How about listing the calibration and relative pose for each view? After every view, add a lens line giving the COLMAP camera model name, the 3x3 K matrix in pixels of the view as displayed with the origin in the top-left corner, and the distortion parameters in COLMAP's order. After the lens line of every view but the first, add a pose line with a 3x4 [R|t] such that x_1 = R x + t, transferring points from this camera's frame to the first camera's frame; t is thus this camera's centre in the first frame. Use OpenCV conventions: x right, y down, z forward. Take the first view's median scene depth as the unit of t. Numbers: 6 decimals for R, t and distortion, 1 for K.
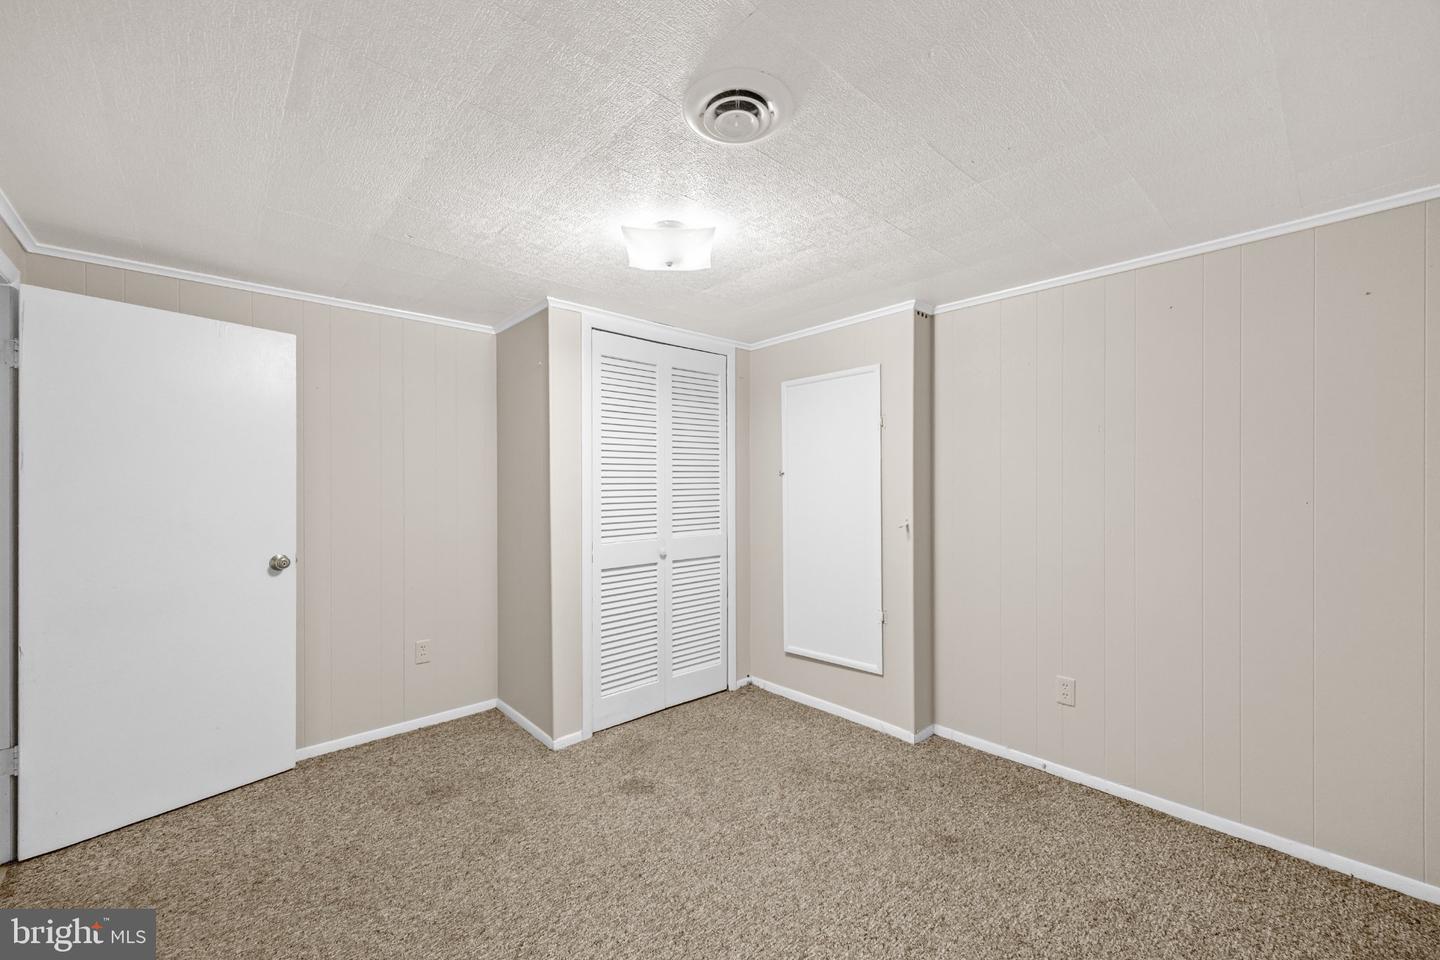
lens RADIAL K [[568.5, 0, 720.3], [0, 568.5, 485.7], [0, 0, 1]] dist [0.001400, -0.000084]
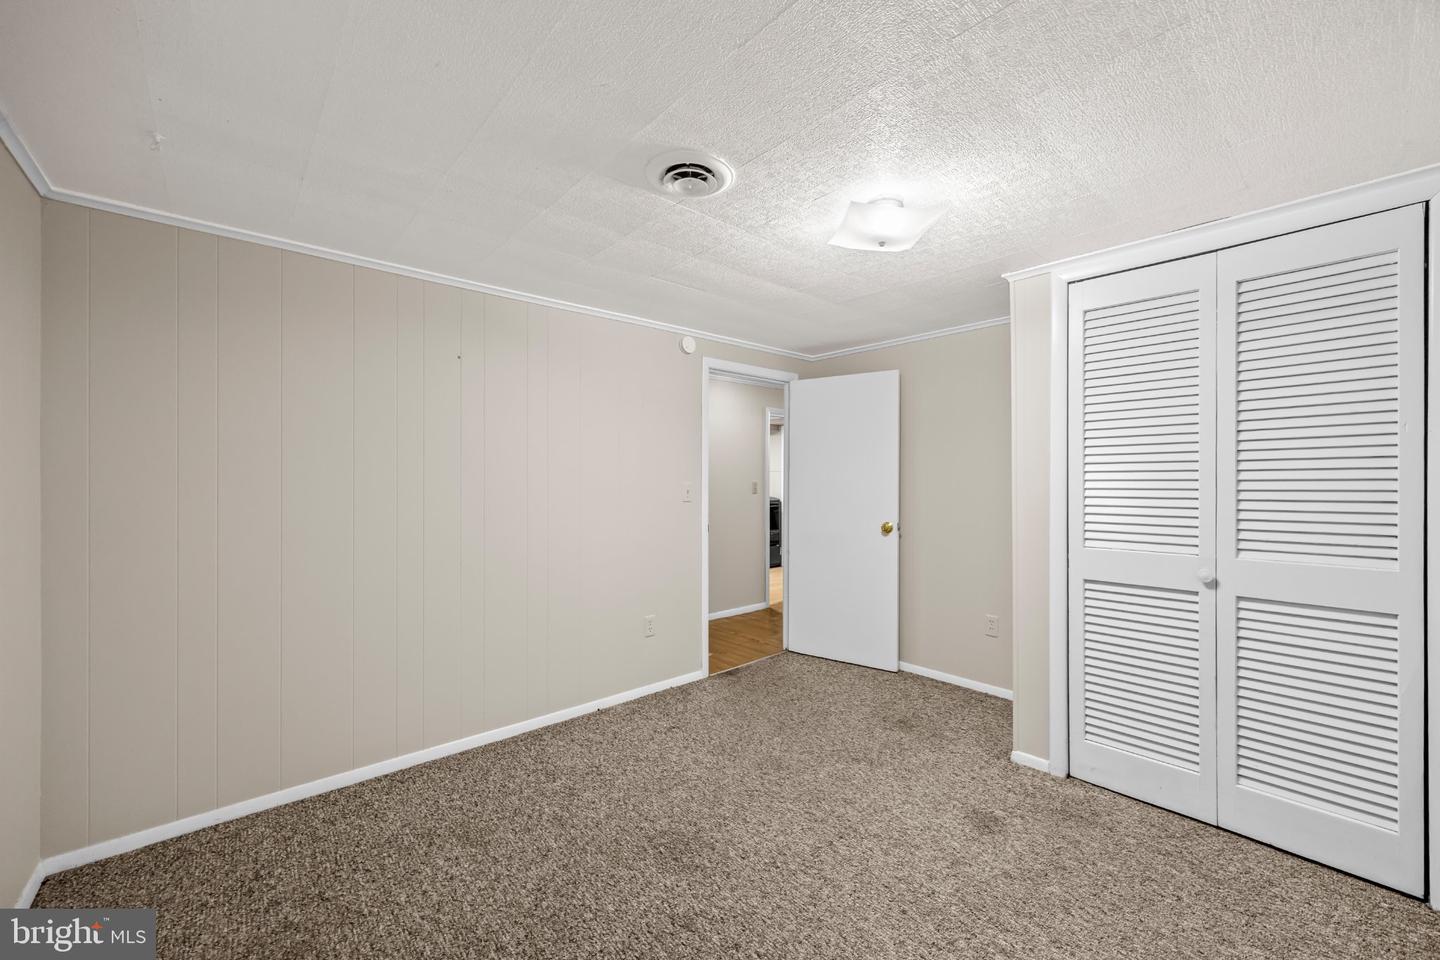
lens RADIAL K [[568.5, 0, 723.0], [0, 568.5, 475.6], [0, 0, 1]] dist [0.001400, -0.000084]
pose [[-0.012506, -0.003086, -0.999917, 0.659700], [-0.000533, 0.999995, -0.003080, 0.005278], [0.999922, 0.000495, -0.012508, 0.556955]]
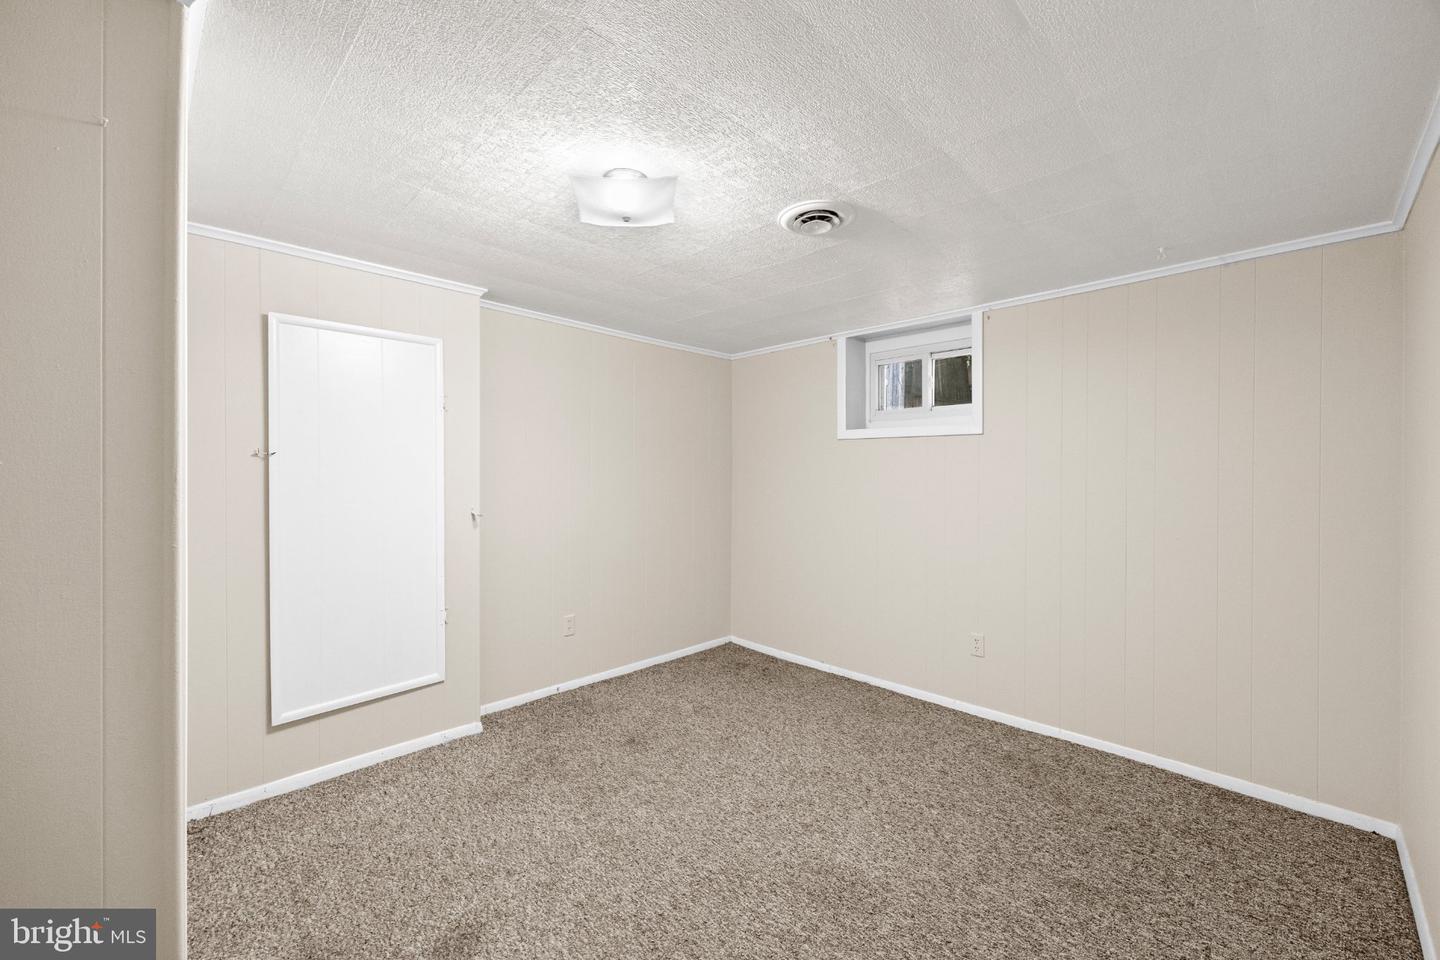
lens RADIAL K [[568.5, 0, 718.8], [0, 568.5, 478.8], [0, 0, 1]] dist [0.001400, -0.000084]
pose [[-0.048628, -0.004693, 0.998806, -0.722964], [-0.004138, 0.999981, 0.004497, 0.002978], [-0.998808, -0.003915, -0.048647, 0.674441]]
